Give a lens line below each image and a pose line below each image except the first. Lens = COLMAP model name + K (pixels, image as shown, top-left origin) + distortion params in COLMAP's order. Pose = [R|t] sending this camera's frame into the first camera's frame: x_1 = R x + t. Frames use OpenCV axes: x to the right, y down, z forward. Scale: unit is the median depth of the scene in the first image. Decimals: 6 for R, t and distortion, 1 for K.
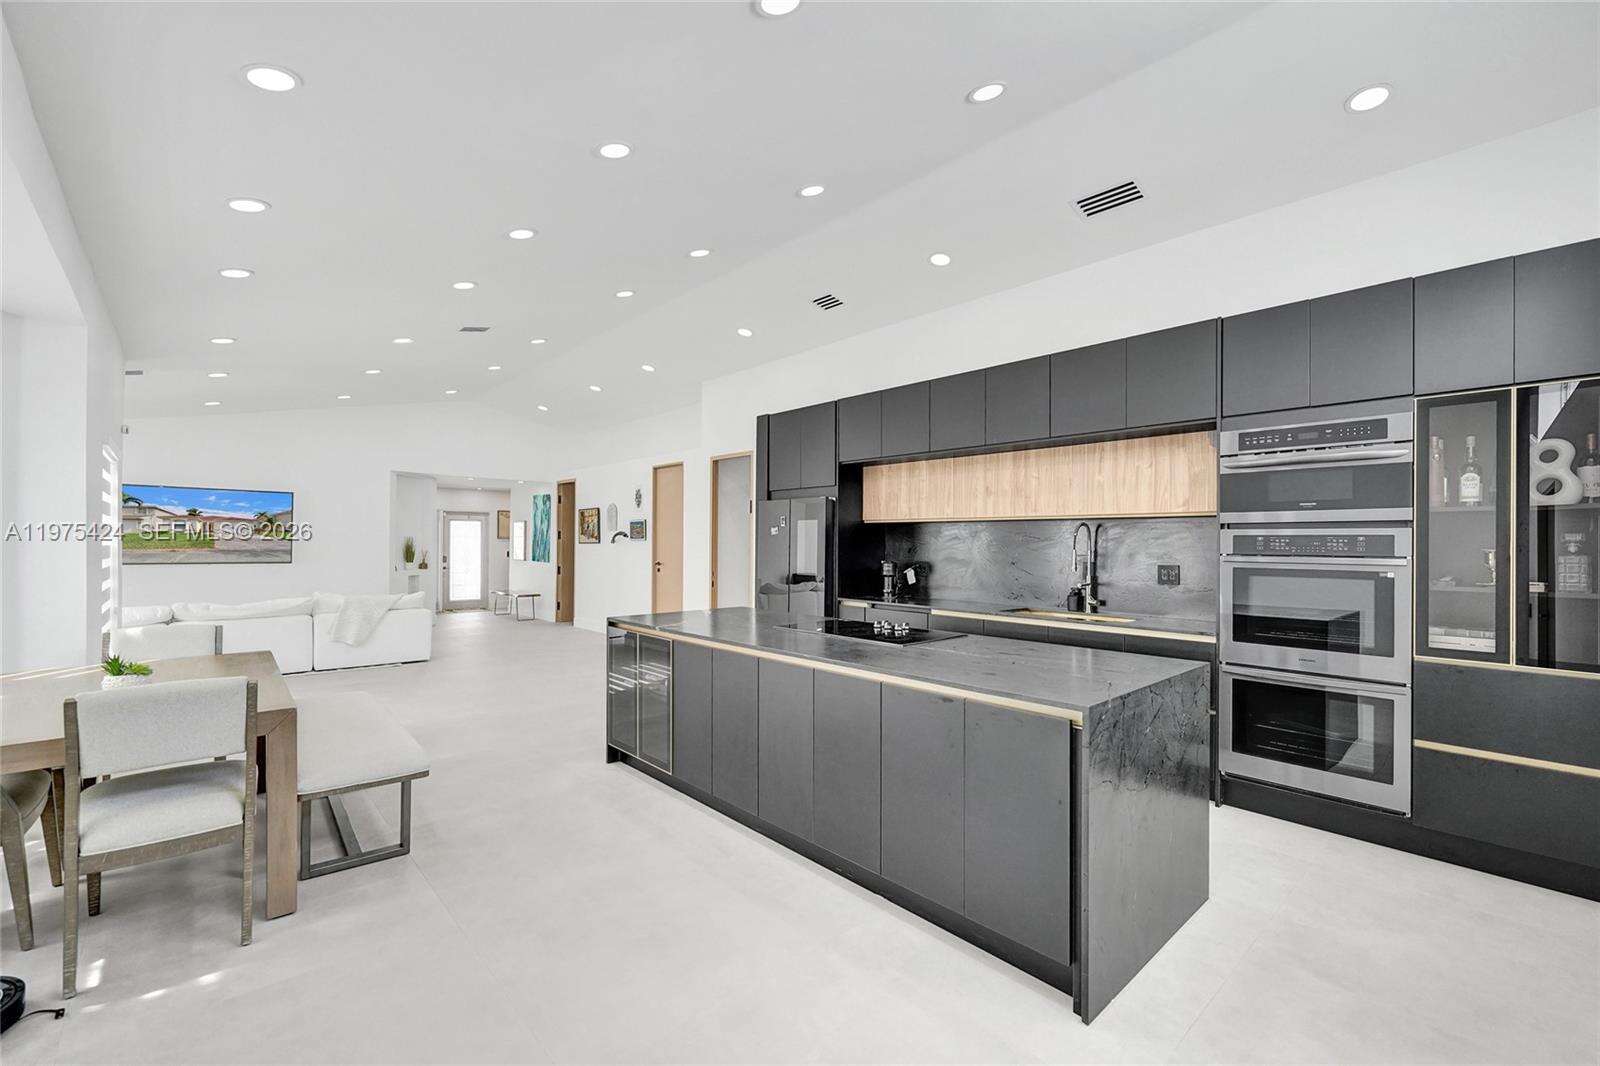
lens RADIAL K [[662.6, 0, 786.1], [0, 662.6, 536.5], [0, 0, 1]] dist [0.000749, 0.000316]
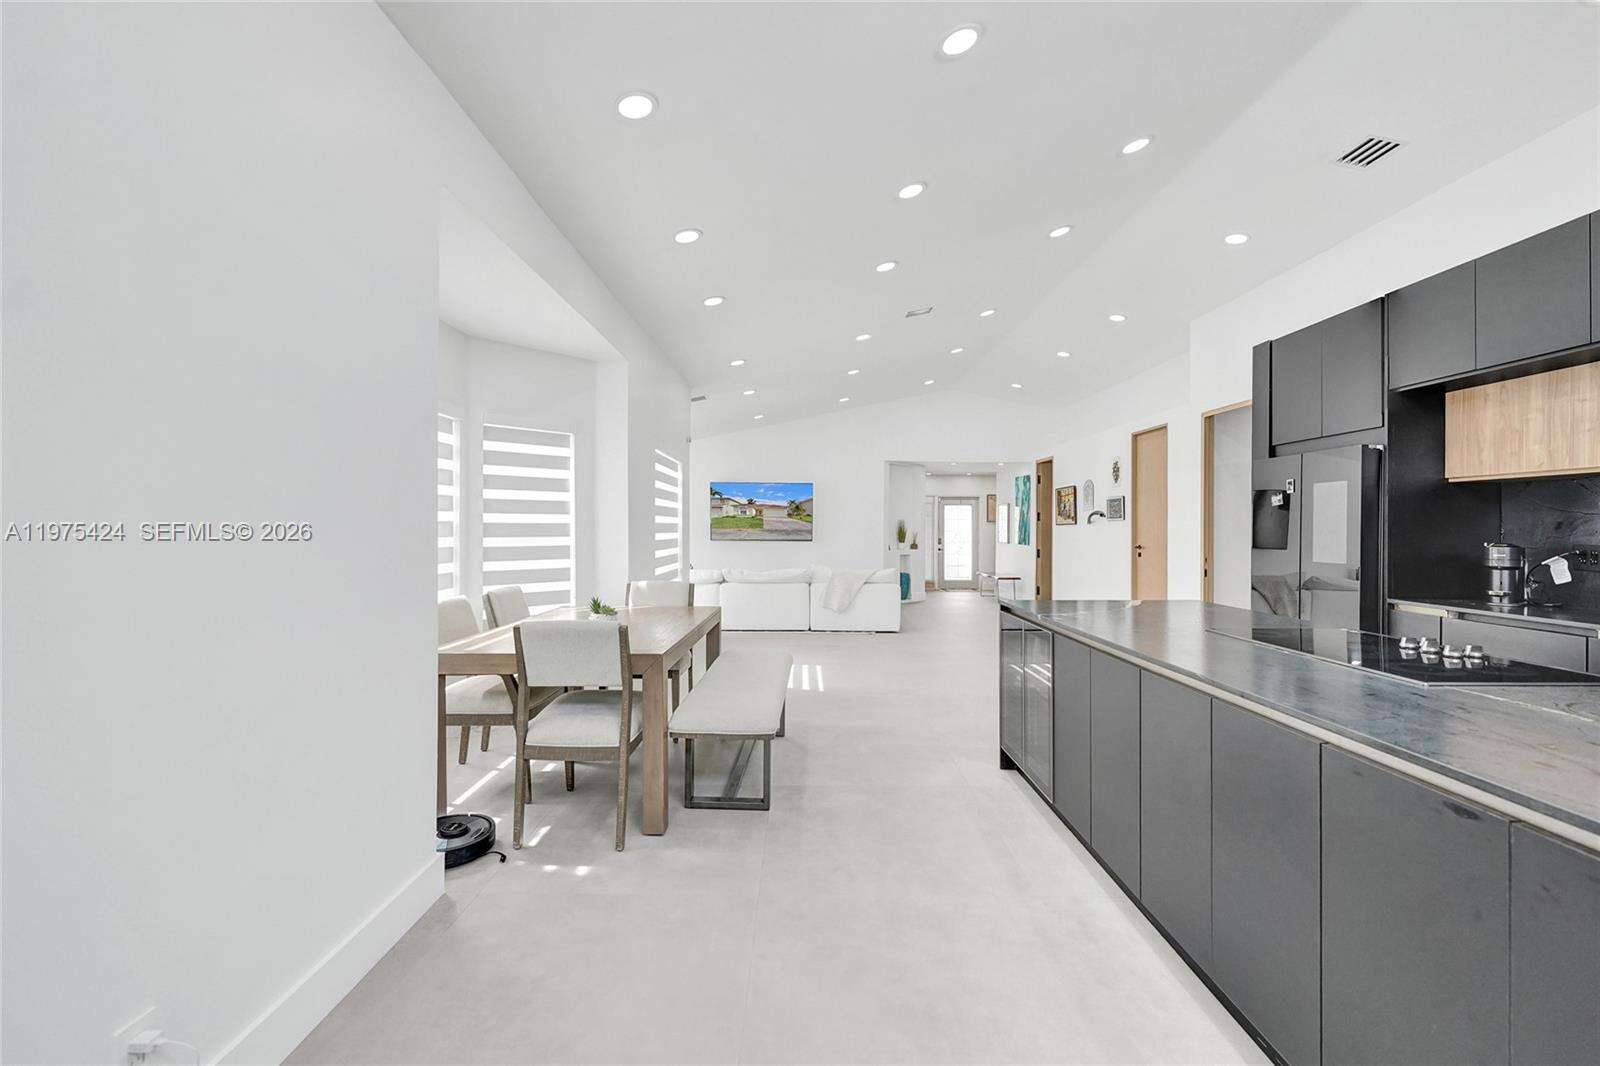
lens RADIAL K [[662.6, 0, 804.0], [0, 662.6, 520.7], [0, 0, 1]] dist [0.000749, 0.000316]
pose [[0.745609, -0.009187, -0.666320, 0.056472], [0.005956, 0.999957, -0.007122, 0.011426], [0.666357, 0.001341, 0.745632, 0.090981]]
